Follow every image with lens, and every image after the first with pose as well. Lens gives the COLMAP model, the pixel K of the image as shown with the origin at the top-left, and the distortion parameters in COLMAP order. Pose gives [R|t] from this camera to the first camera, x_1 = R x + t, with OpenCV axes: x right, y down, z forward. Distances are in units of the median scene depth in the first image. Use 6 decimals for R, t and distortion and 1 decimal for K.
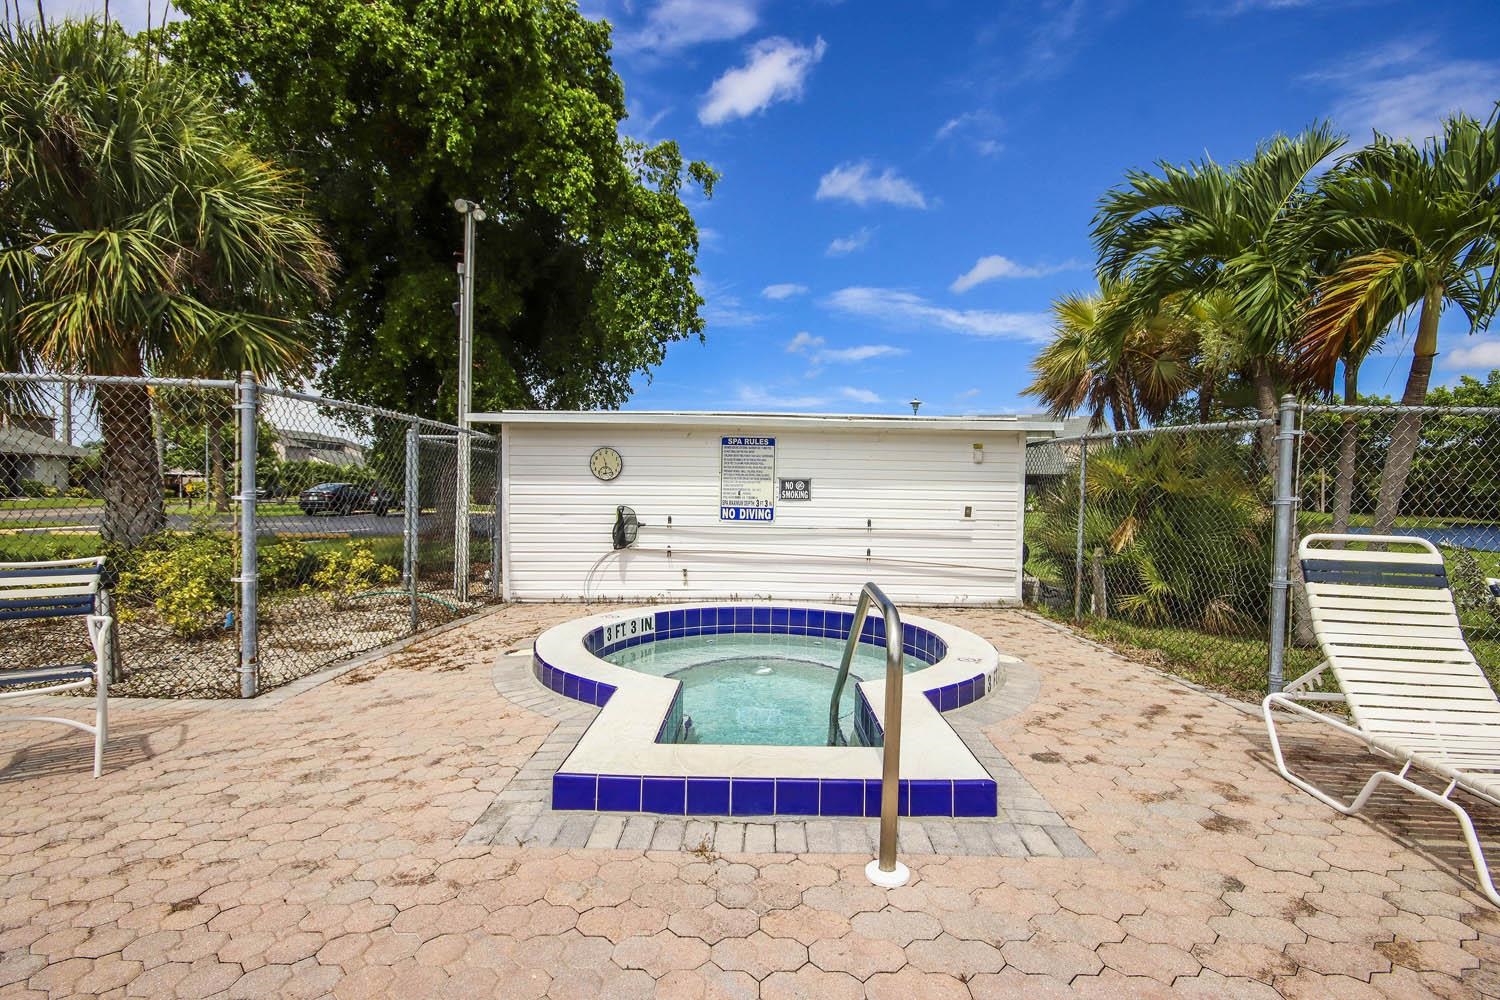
lens RADIAL K [[699.1, 0, 743.5], [0, 699.1, 502.6], [0, 0, 1]] dist [0.000257, -0.012842]
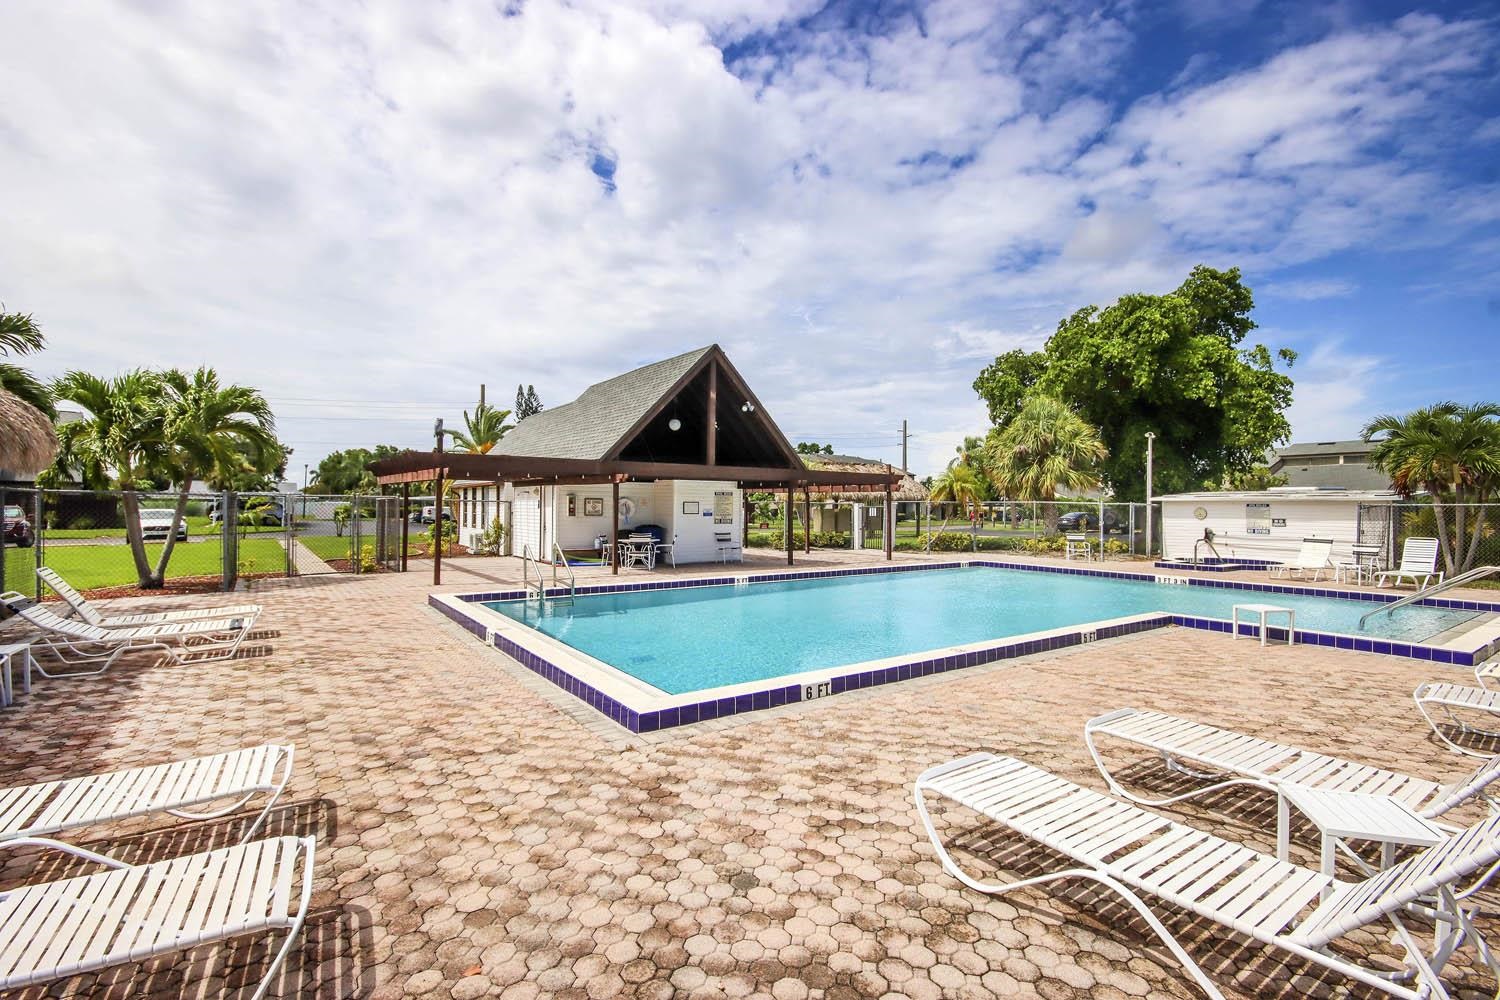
lens RADIAL K [[699.1, 0, 743.5], [0, 699.1, 502.6], [0, 0, 1]] dist [0.000257, -0.012842]
pose [[0.578319, -0.020366, -0.815556, 1.029456], [-0.005590, 0.999566, -0.028924, -0.006127], [0.815792, 0.021286, 0.577954, -2.142545]]
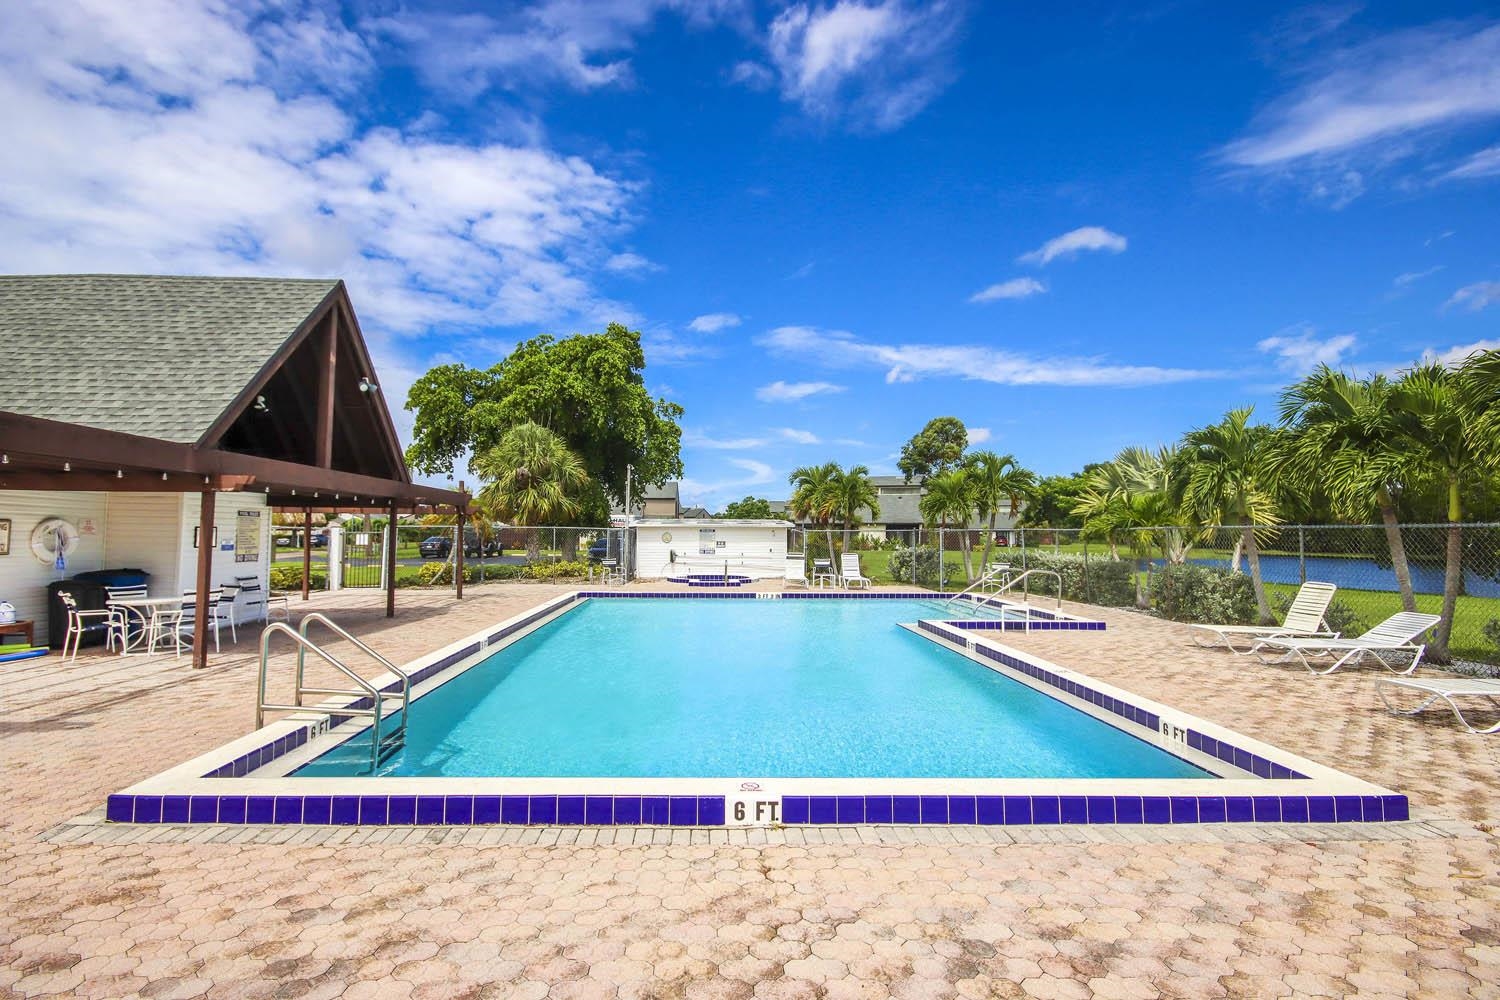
lens RADIAL K [[711.8, 0, 711.4], [0, 711.8, 509.5], [0, 0, 1]] dist [0.022005, -0.018386]
pose [[0.999136, -0.013582, 0.039281, -0.105305], [0.015325, 0.998896, -0.044416, -0.033182], [-0.038634, 0.044980, 0.998241, -2.380732]]
